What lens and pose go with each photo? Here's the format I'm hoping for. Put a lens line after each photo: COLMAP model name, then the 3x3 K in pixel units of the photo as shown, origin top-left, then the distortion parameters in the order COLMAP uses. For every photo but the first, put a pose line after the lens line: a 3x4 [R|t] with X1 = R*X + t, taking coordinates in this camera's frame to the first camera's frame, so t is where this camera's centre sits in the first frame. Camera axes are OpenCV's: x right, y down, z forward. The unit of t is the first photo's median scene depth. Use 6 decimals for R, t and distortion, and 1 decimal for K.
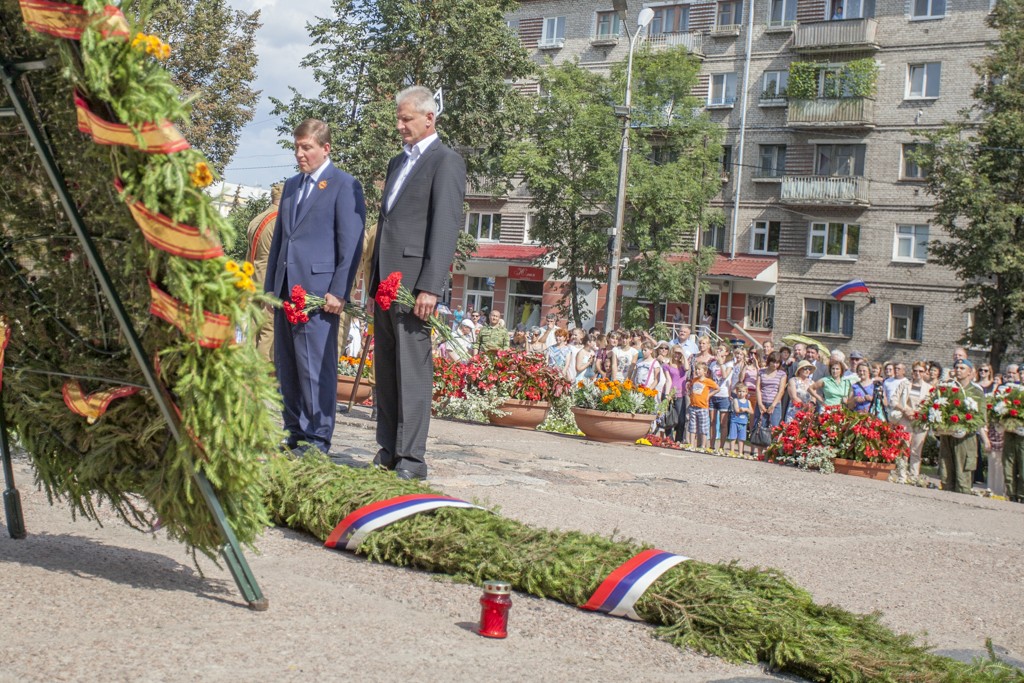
lens RADIAL K [[1179.3, 0, 512.0], [0, 1179.3, 341.5], [0, 0, 1]] dist [0.052649, -0.018897]
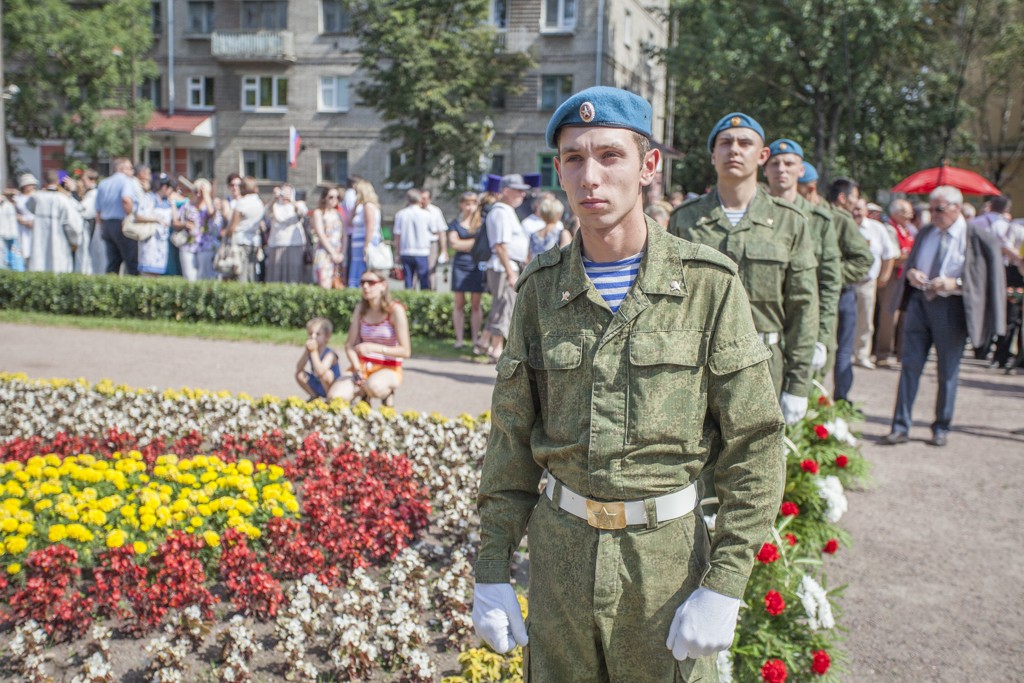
lens RADIAL K [[1486.0, 0, 512.0], [0, 1486.0, 341.5], [0, 0, 1]] dist [-0.112887, -0.034852]
pose [[0.911633, -0.099402, 0.398805, -0.089834], [0.056419, 0.991393, 0.118137, -0.010417], [-0.407116, -0.085198, 0.909394, -0.369661]]
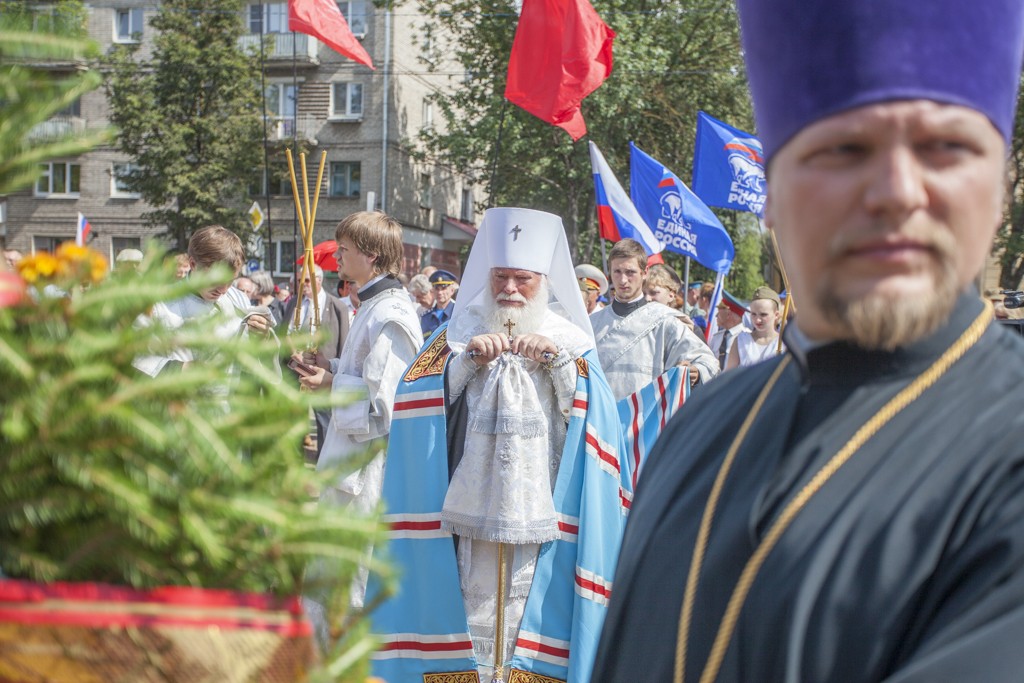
lens RADIAL K [[1486.0, 0, 512.0], [0, 1486.0, 341.5], [0, 0, 1]] dist [-0.112887, -0.034852]
pose [[0.794818, -0.097510, 0.598963, -0.238853], [0.062776, 0.994922, 0.078668, -0.023431], [-0.603593, -0.024926, 0.796903, -0.334651]]
